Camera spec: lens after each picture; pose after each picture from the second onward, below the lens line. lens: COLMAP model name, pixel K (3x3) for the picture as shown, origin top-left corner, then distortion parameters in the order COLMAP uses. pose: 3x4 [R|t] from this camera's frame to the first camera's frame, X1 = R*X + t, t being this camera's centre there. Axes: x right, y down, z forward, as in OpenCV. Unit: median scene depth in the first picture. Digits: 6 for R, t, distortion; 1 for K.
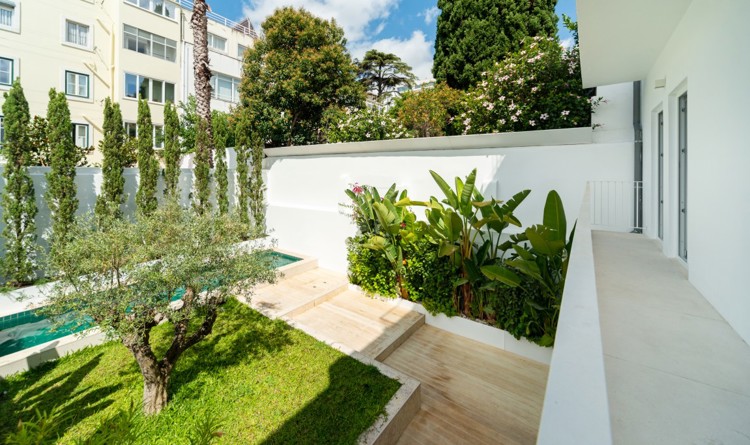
lens RADIAL K [[294.3, 0, 373.0], [0, 294.3, 169.7], [0, 0, 1]] dist [-0.000295, -0.000024]
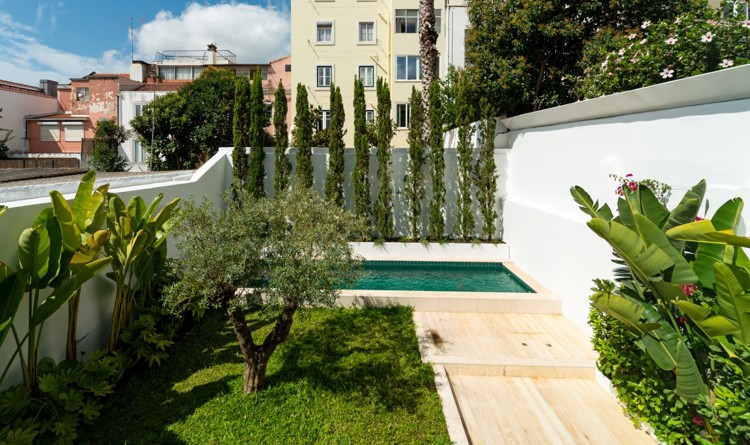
lens RADIAL K [[355.8, 0, 372.6], [0, 355.8, 154.4], [0, 0, 1]] dist [0.002010, 0.000516]
pose [[0.530355, 0.005383, -0.847758, 0.216360], [0.004759, 0.999945, 0.009326, 0.004542], [0.847762, -0.008981, 0.530301, 0.314241]]
